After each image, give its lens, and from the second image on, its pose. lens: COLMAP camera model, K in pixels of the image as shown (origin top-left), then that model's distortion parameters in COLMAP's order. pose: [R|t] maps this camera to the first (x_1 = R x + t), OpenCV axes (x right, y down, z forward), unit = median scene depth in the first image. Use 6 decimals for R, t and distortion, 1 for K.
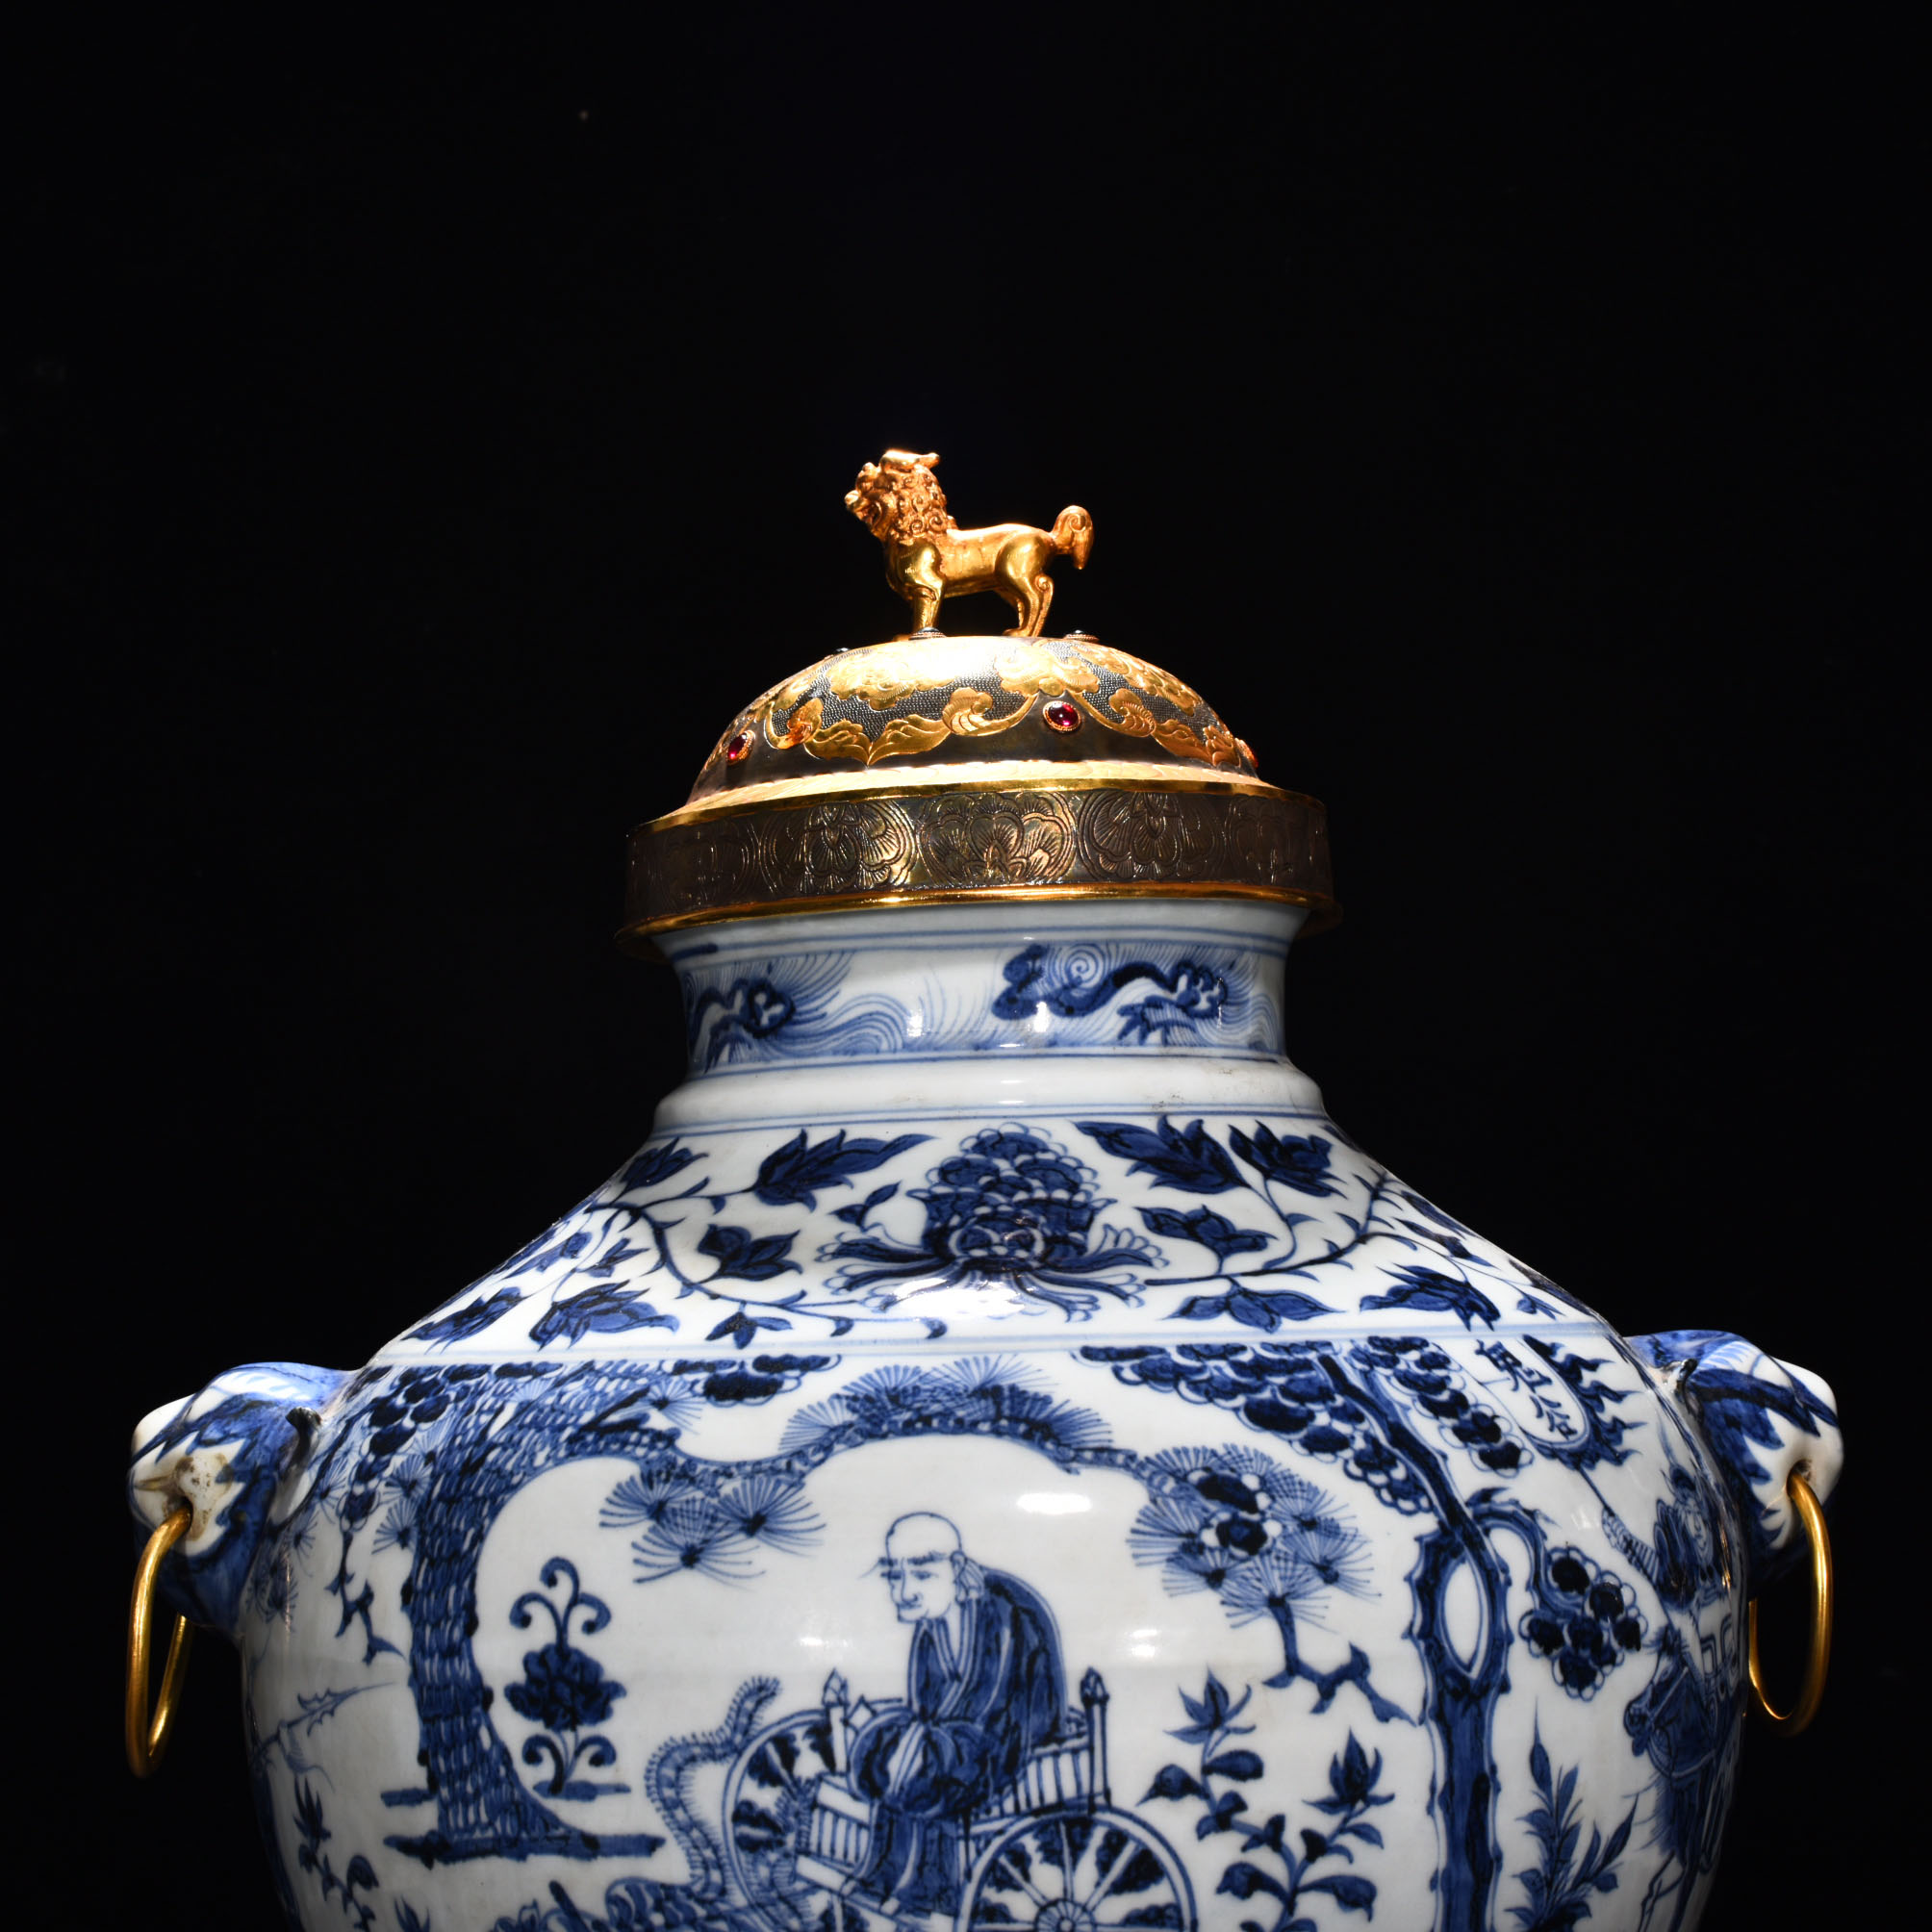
lens RADIAL K [[4320.7, 0, 966.0], [0, 4320.7, 966.0], [0, 0, 1]] dist [-0.179404, 0.127550]
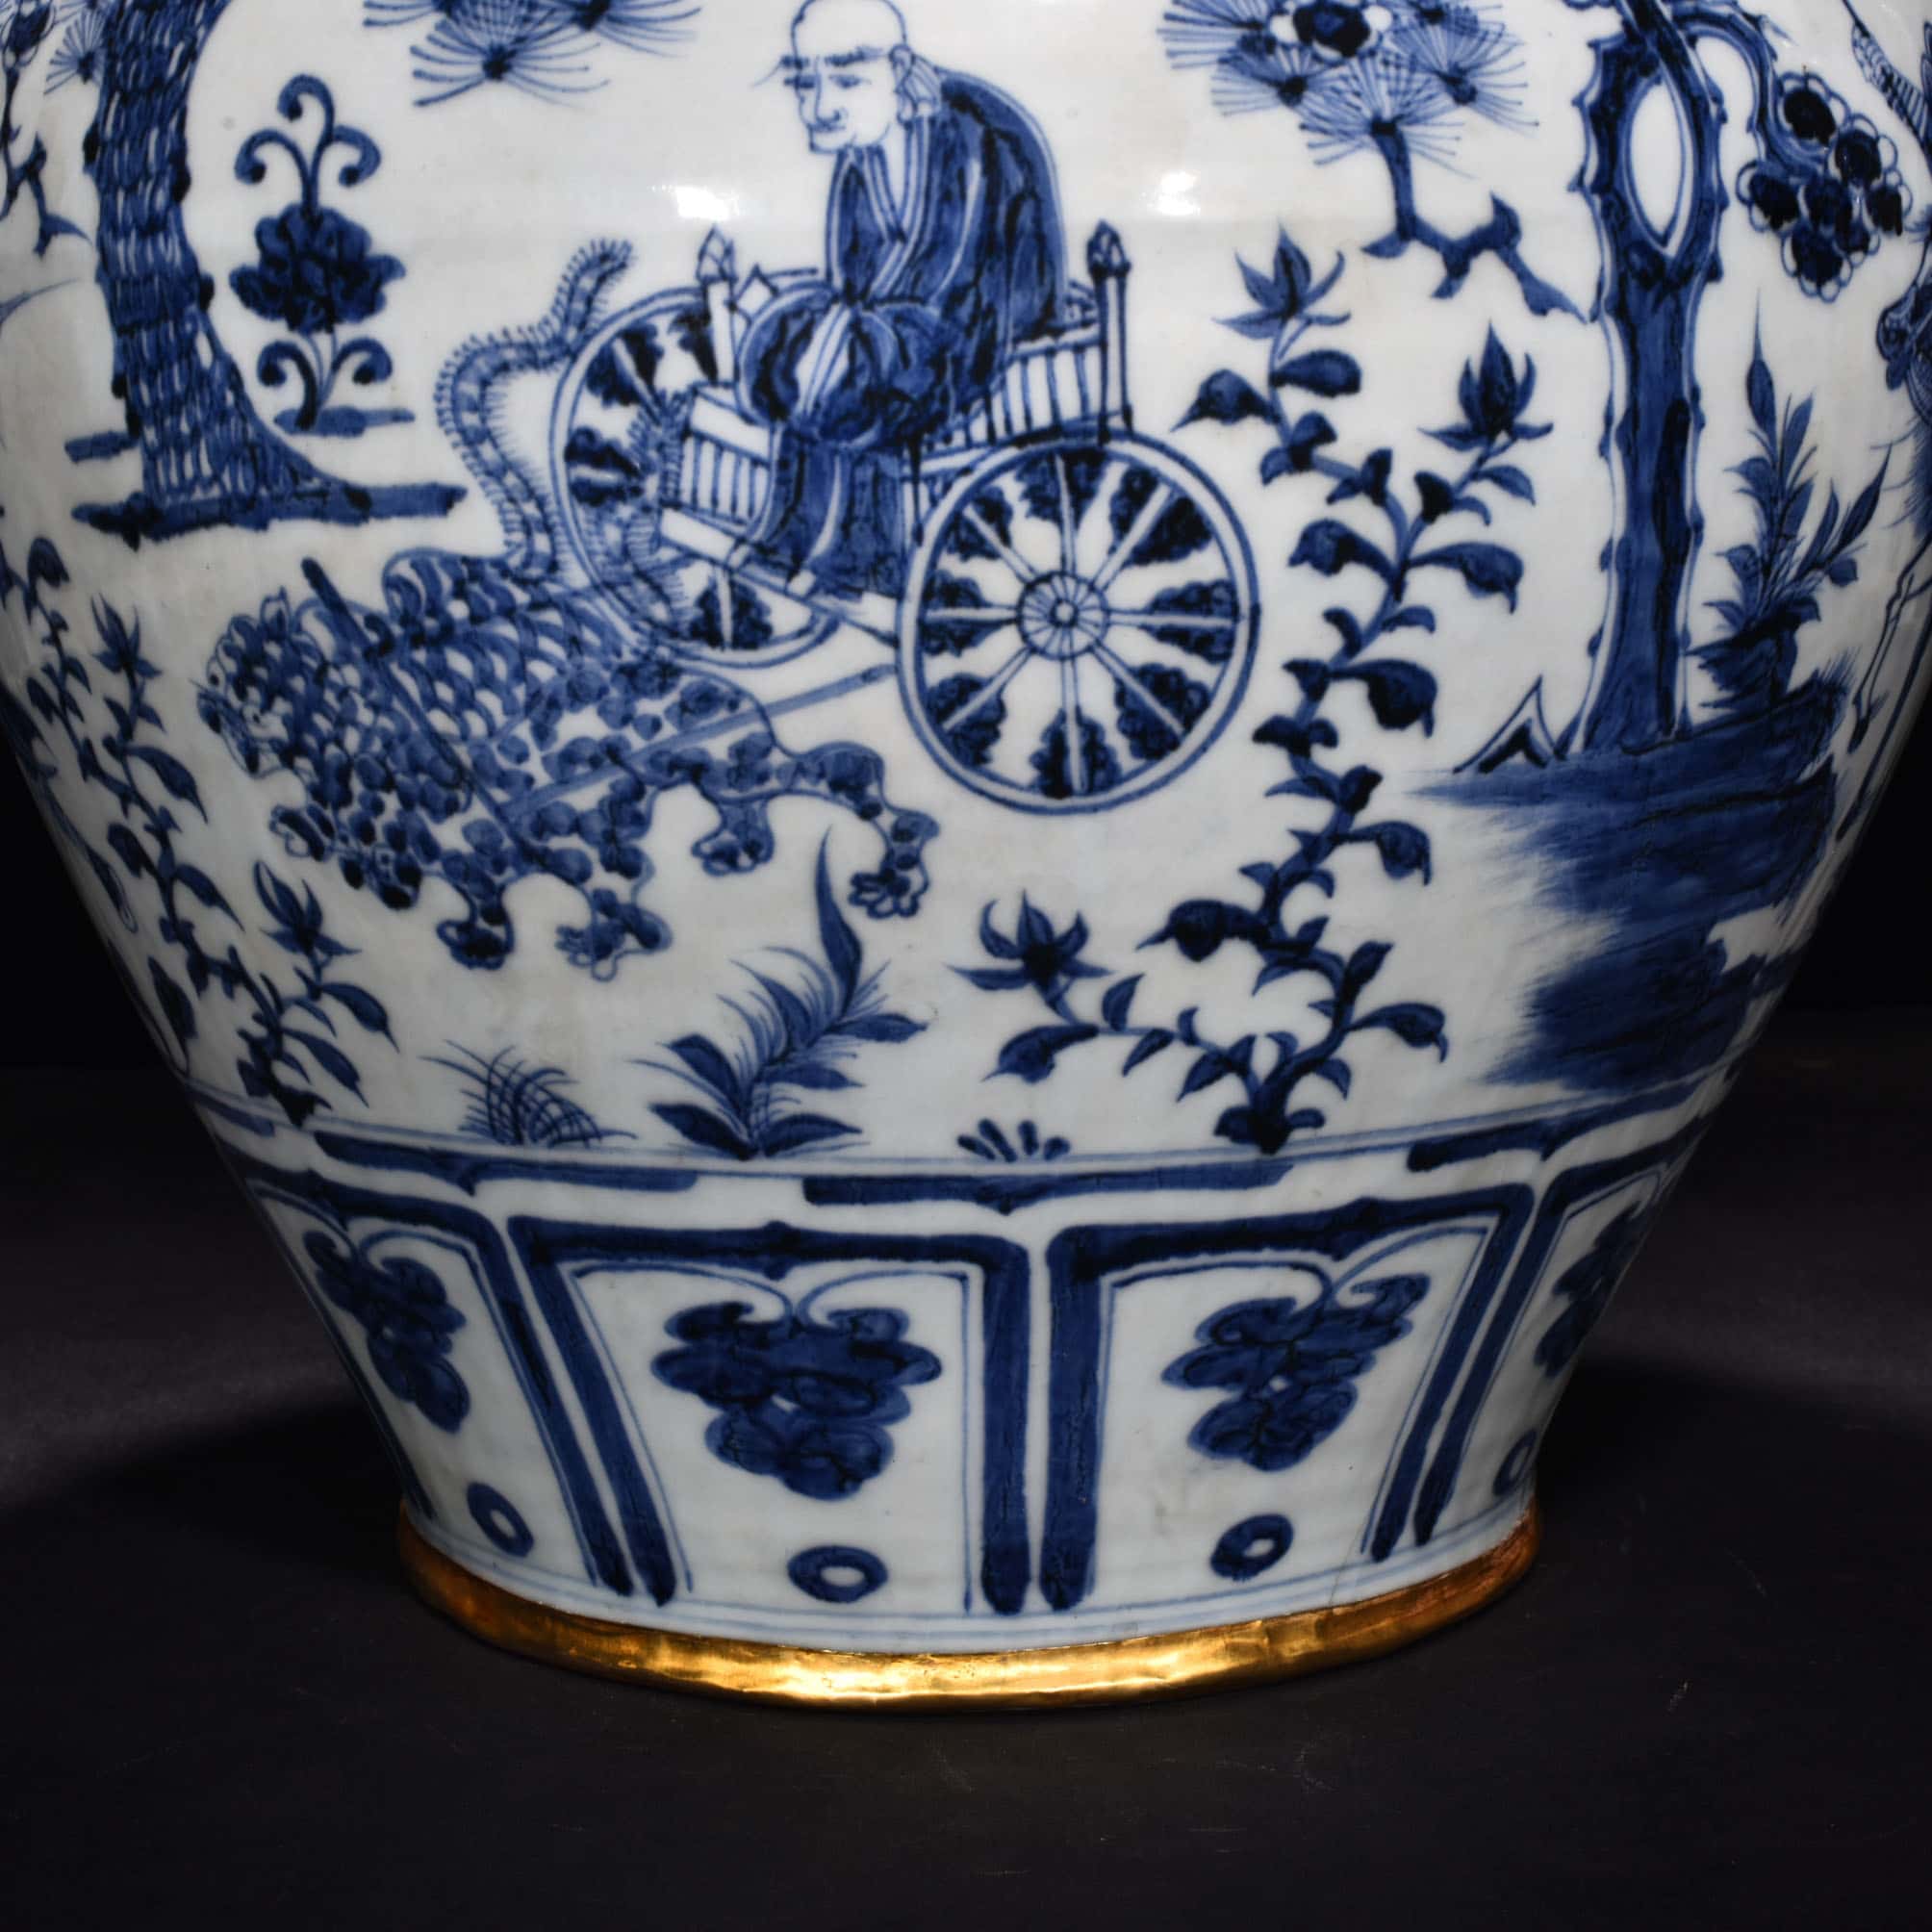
lens RADIAL K [[4388.4, 0, 966.0], [0, 4388.4, 966.0], [0, 0, 1]] dist [-0.191749, 0.103371]
pose [[0.999982, -0.002489, 0.005484, 0.003887], [0.000988, 0.966065, 0.258297, 0.096095], [-0.005941, -0.258287, 0.966050, 0.309675]]
